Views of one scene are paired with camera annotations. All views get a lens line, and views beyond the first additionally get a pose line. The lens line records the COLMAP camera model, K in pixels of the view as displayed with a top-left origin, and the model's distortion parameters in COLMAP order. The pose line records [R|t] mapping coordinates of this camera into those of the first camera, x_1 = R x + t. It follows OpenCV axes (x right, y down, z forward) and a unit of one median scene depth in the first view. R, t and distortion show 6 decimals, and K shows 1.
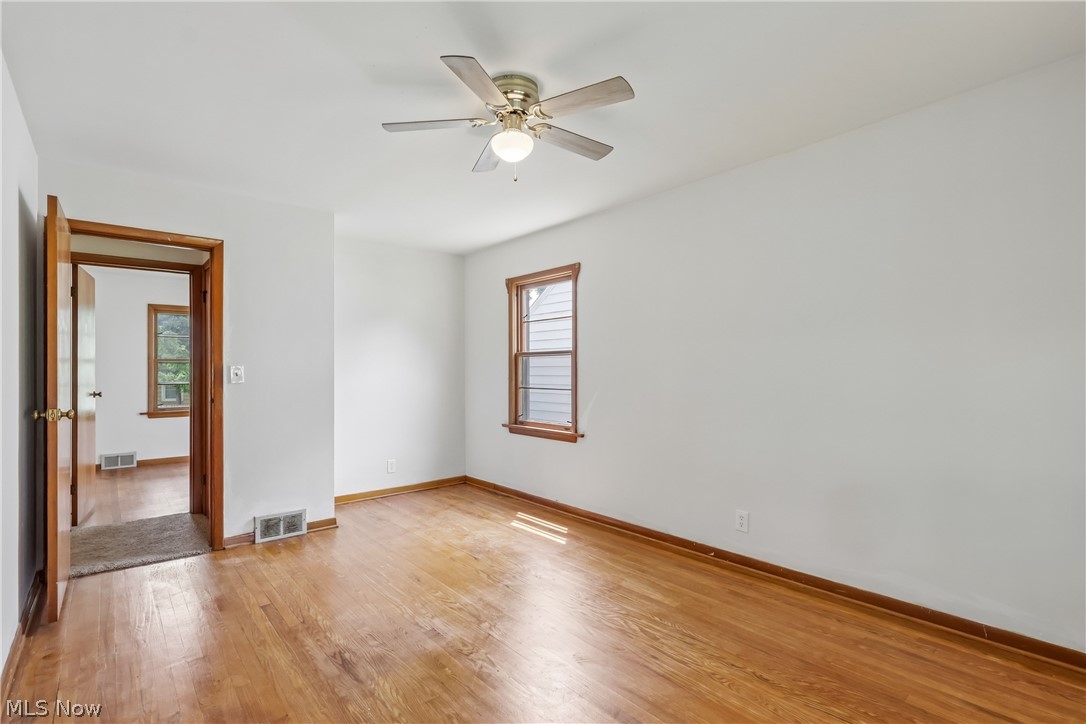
lens RADIAL K [[516.7, 0, 540.3], [0, 516.7, 365.4], [0, 0, 1]] dist [0.000790, 0.001834]
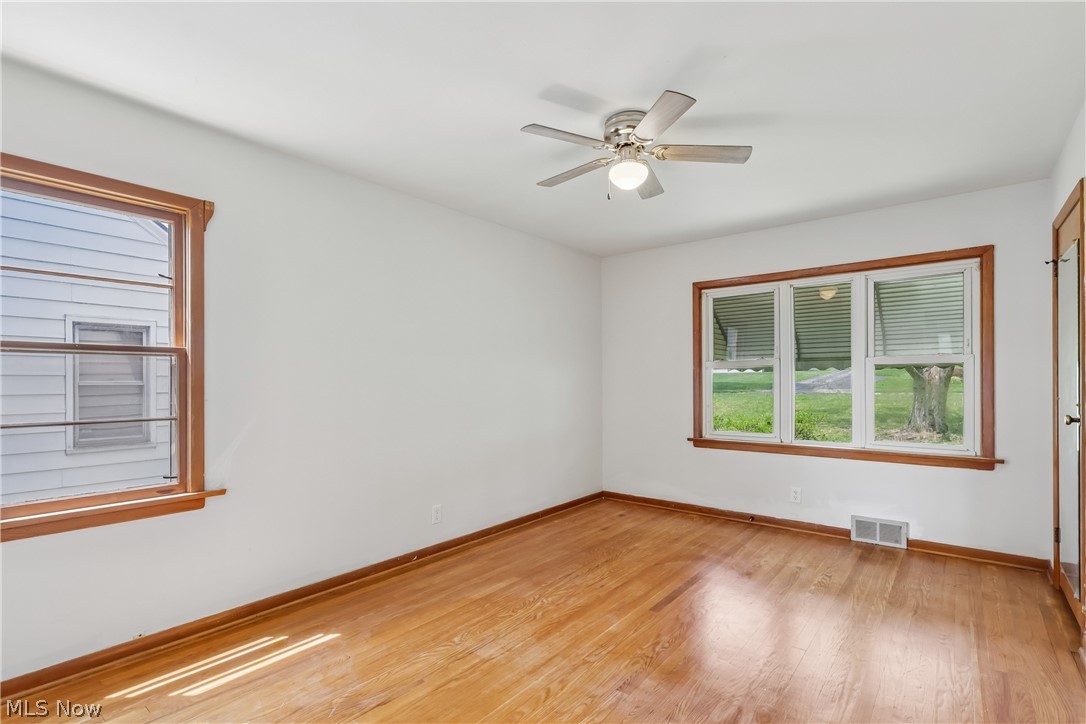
lens RADIAL K [[516.7, 0, 533.9], [0, 516.7, 386.6], [0, 0, 1]] dist [0.000790, 0.001834]
pose [[-0.196204, -0.003007, 0.980559, -0.833449], [-0.009594, 0.999953, 0.001147, 0.011880], [-0.980516, -0.009182, -0.196224, 1.078229]]
